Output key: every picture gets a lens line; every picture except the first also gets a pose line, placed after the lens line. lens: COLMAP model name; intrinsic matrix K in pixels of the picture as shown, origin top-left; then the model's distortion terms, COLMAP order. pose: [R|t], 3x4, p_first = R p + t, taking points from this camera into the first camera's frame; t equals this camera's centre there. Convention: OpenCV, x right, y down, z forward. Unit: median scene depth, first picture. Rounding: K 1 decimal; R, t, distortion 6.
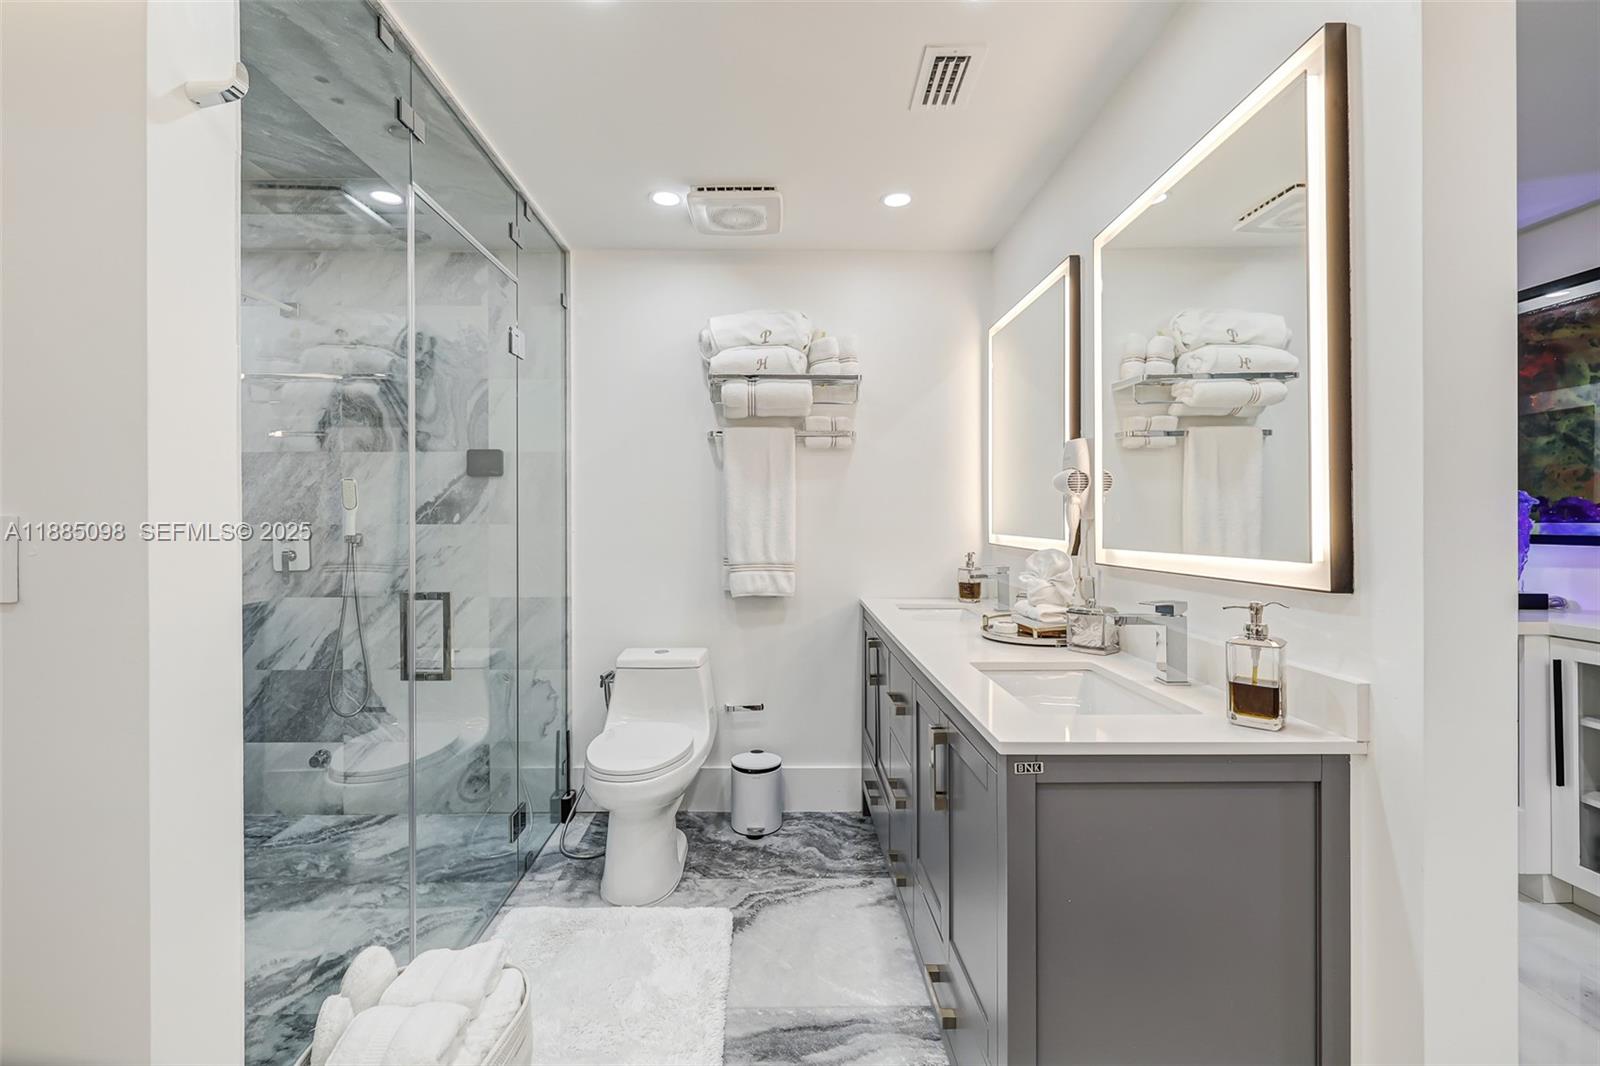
lens RADIAL K [[666.1, 0, 774.0], [0, 666.1, 522.9], [0, 0, 1]] dist [-0.001600, -0.000260]
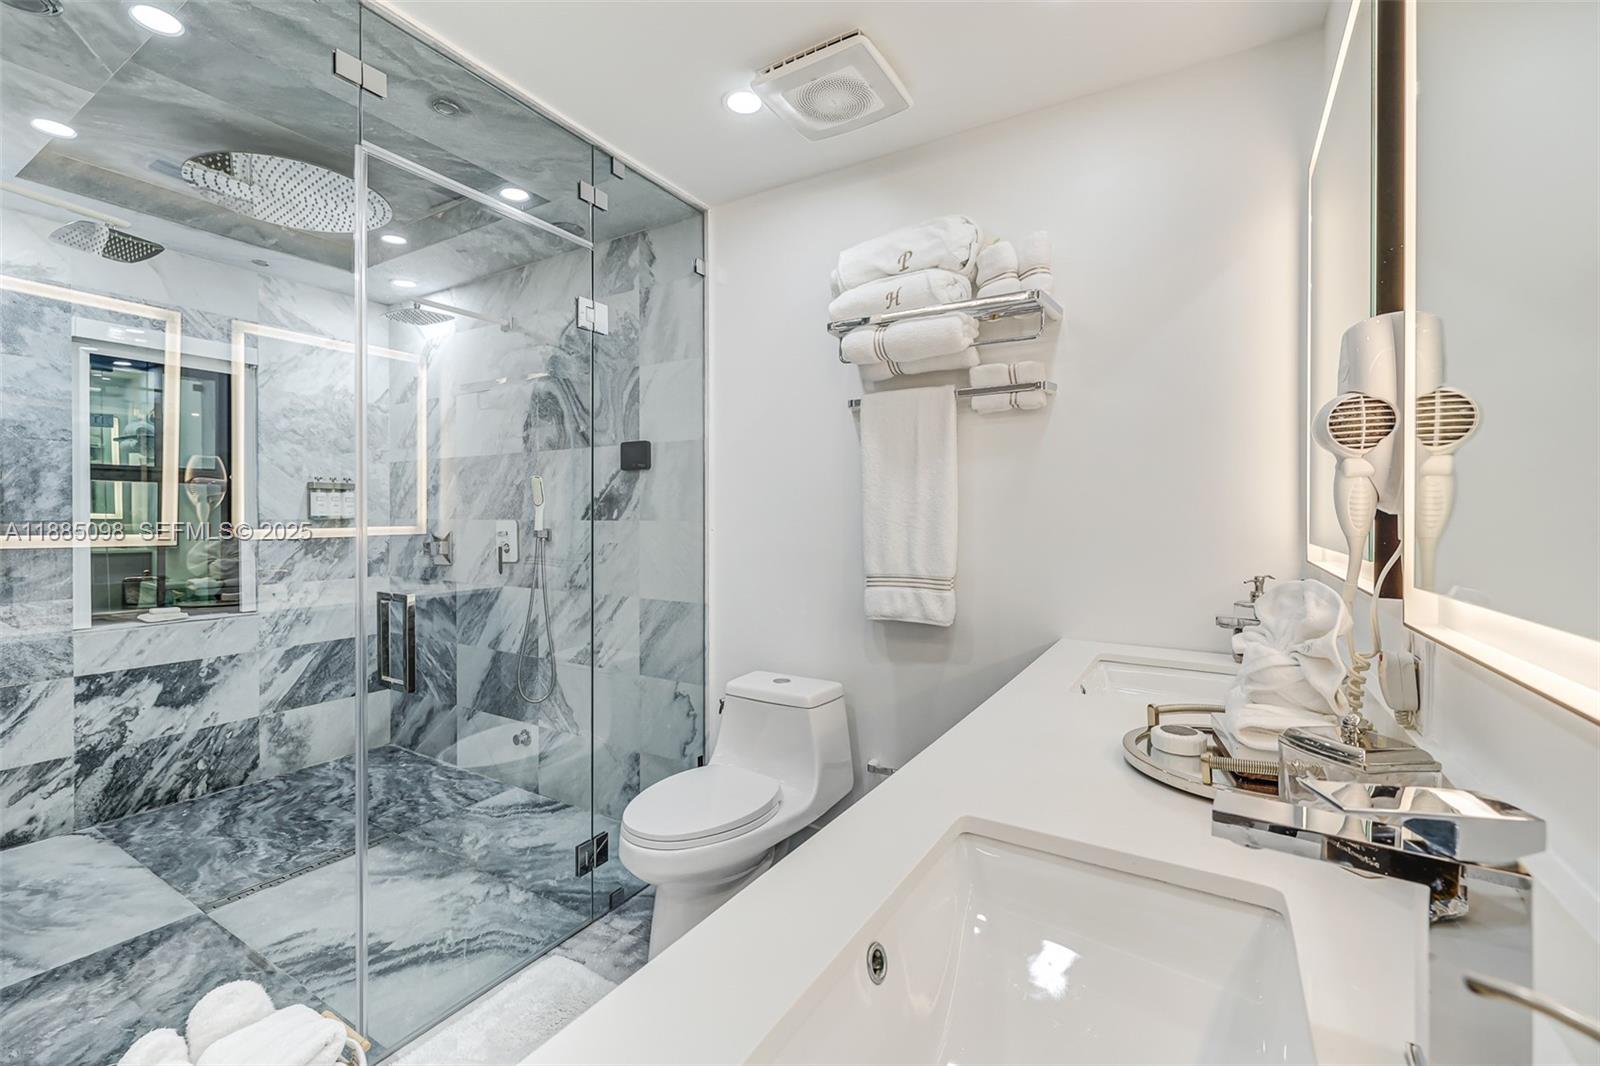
lens RADIAL K [[666.1, 0, 799.7], [0, 666.1, 523.4], [0, 0, 1]] dist [-0.001600, -0.000260]
pose [[0.847444, 0.007739, -0.530828, 0.265993], [-0.007527, 0.999968, 0.002562, 0.001742], [0.530831, 0.001824, 0.847476, 0.324235]]
